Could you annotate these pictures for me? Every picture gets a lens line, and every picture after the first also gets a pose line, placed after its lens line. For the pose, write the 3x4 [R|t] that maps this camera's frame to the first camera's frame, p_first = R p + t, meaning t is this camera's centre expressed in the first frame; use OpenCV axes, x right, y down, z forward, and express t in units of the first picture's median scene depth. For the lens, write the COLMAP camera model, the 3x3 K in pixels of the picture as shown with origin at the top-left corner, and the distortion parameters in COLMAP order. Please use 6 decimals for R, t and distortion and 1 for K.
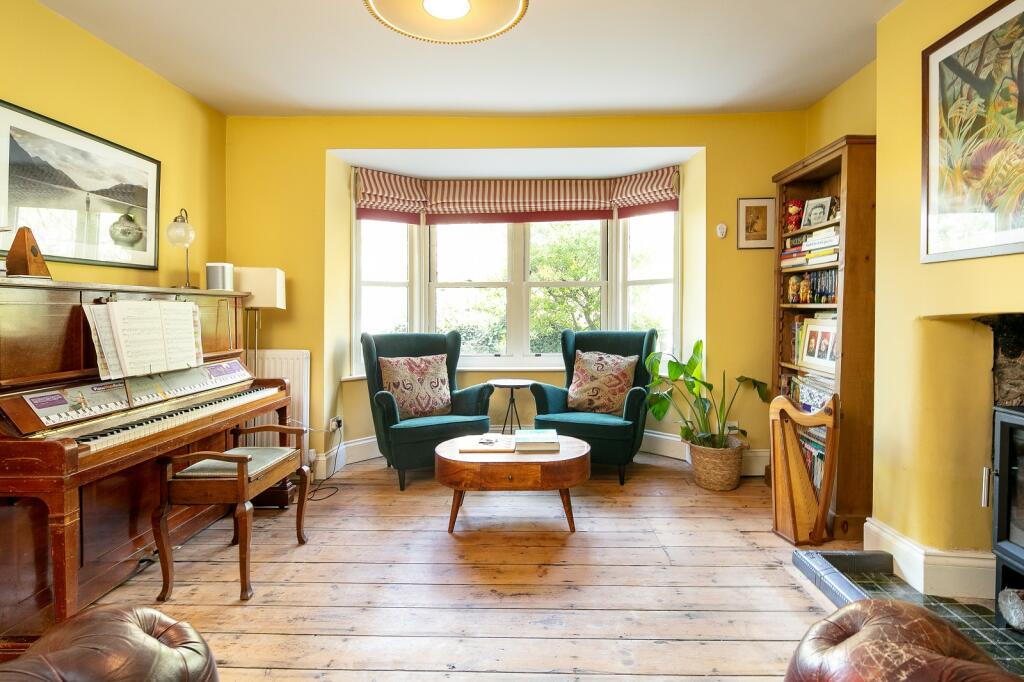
lens RADIAL K [[525.2, 0, 515.4], [0, 525.2, 339.7], [0, 0, 1]] dist [0.006962, -0.005527]
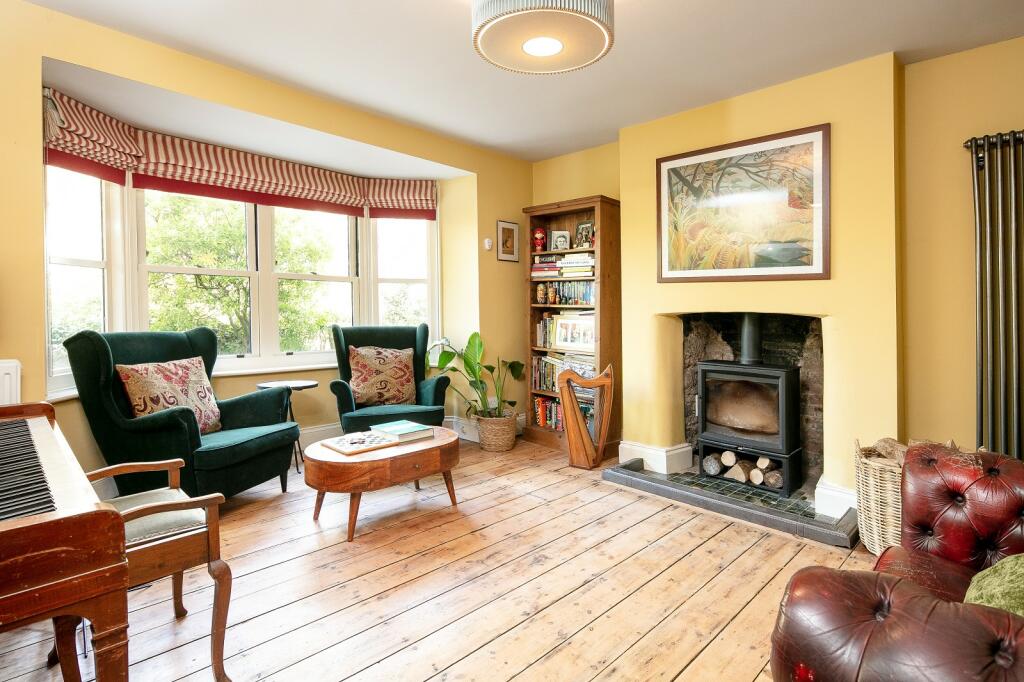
lens RADIAL K [[525.2, 0, 521.1], [0, 525.2, 334.8], [0, 0, 1]] dist [0.006962, -0.005527]
pose [[0.667788, -0.021493, 0.744041, -0.520434], [0.025266, 0.999662, 0.006199, 0.001463], [-0.743923, 0.014659, 0.668105, 0.124205]]
